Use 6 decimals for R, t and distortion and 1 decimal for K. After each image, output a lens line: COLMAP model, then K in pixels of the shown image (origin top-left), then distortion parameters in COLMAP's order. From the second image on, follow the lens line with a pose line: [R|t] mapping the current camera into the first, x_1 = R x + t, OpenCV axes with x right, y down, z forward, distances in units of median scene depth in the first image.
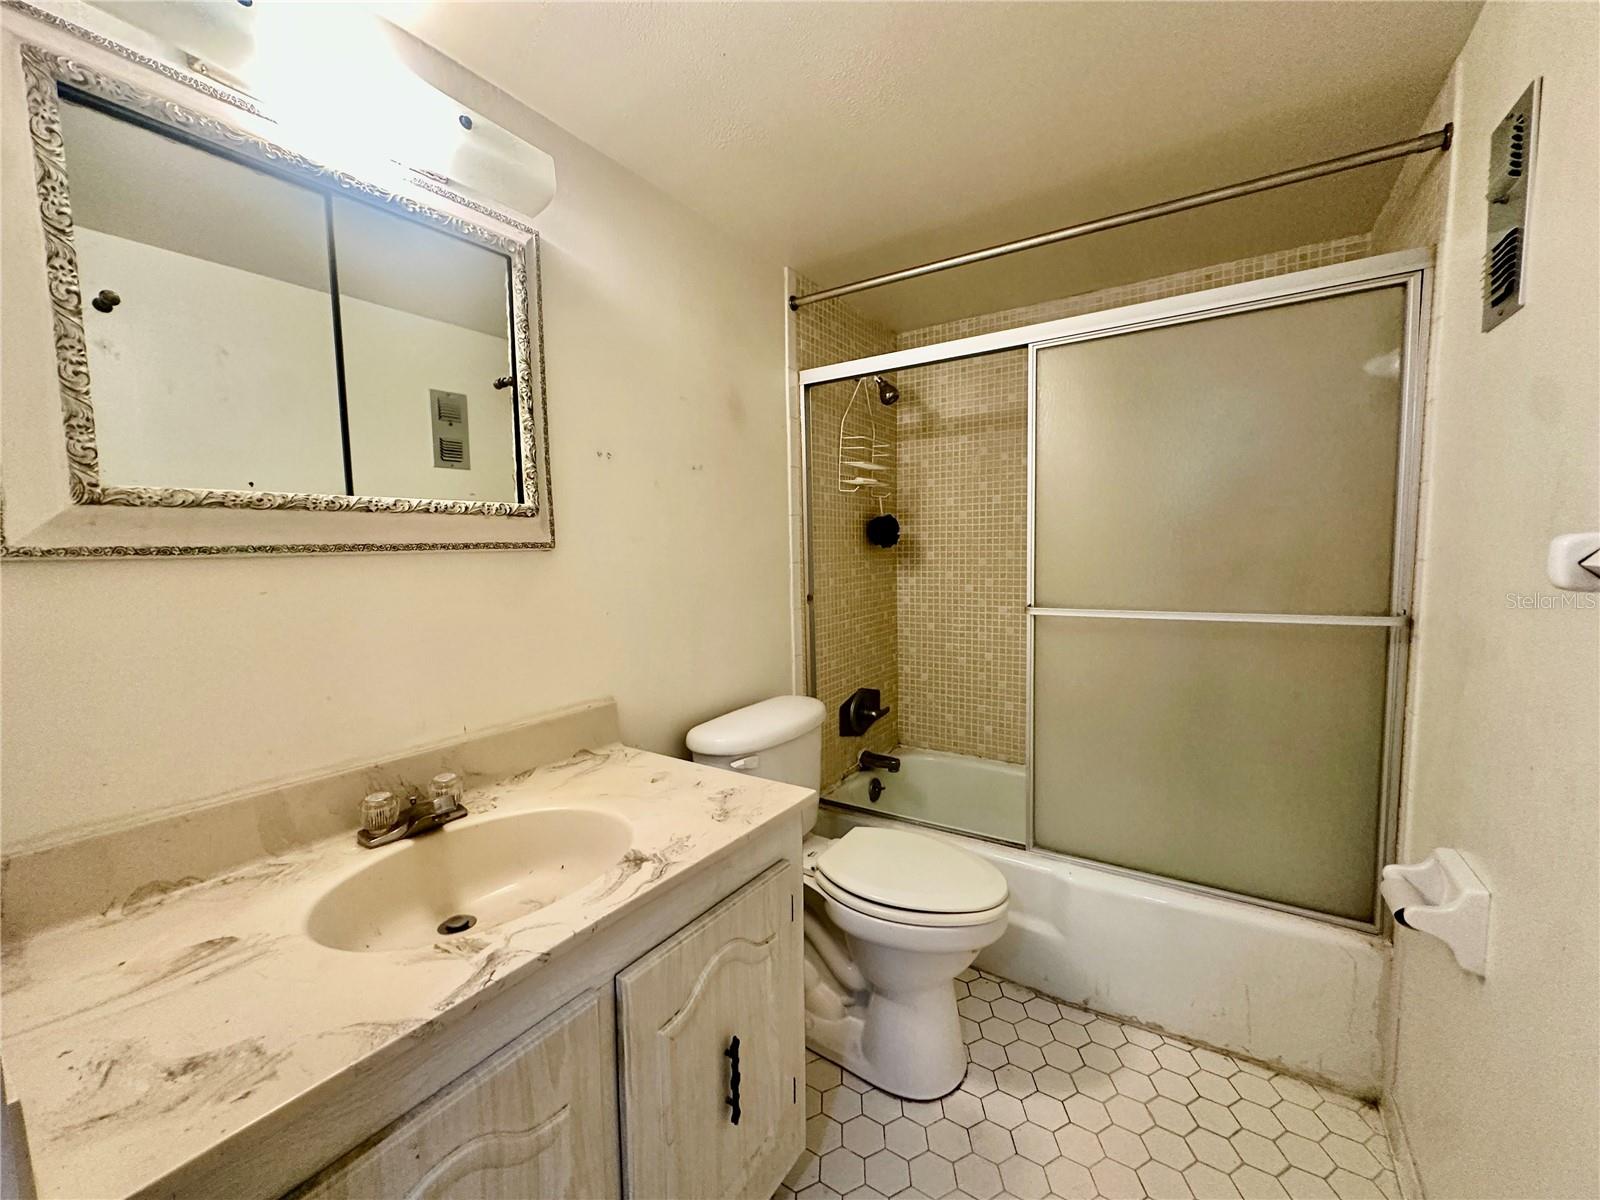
lens RADIAL K [[655.8, 0, 799.0], [0, 655.8, 597.5], [0, 0, 1]] dist [-0.001779, 0.000809]
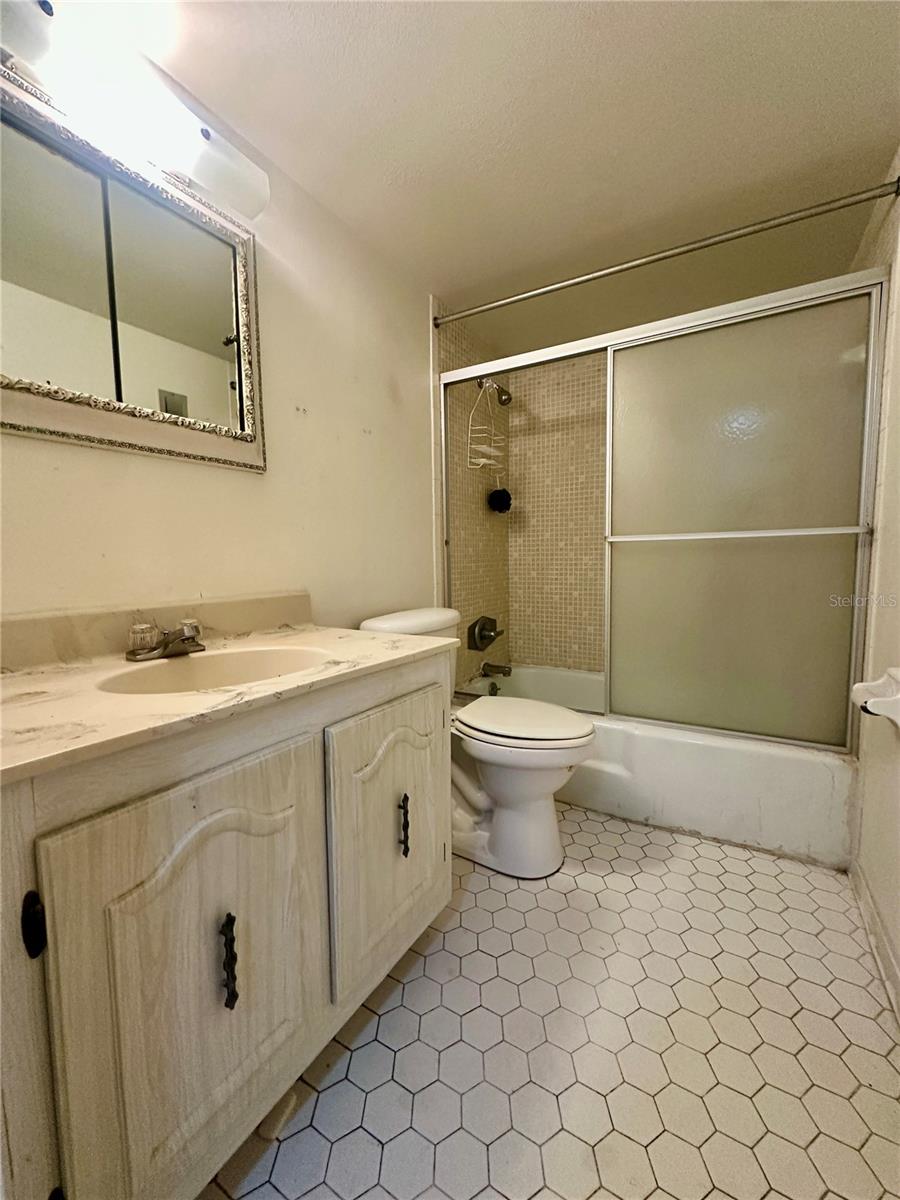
lens RADIAL K [[491.8, 0, 450.0], [0, 491.8, 600.0], [0, 0, 1]] dist [-0.001779, 0.000809]
pose [[0.999017, 0.001684, 0.044293, -0.036820], [-0.001956, 0.999979, 0.006101, 0.183830], [-0.044282, -0.006182, 0.999000, -0.035109]]
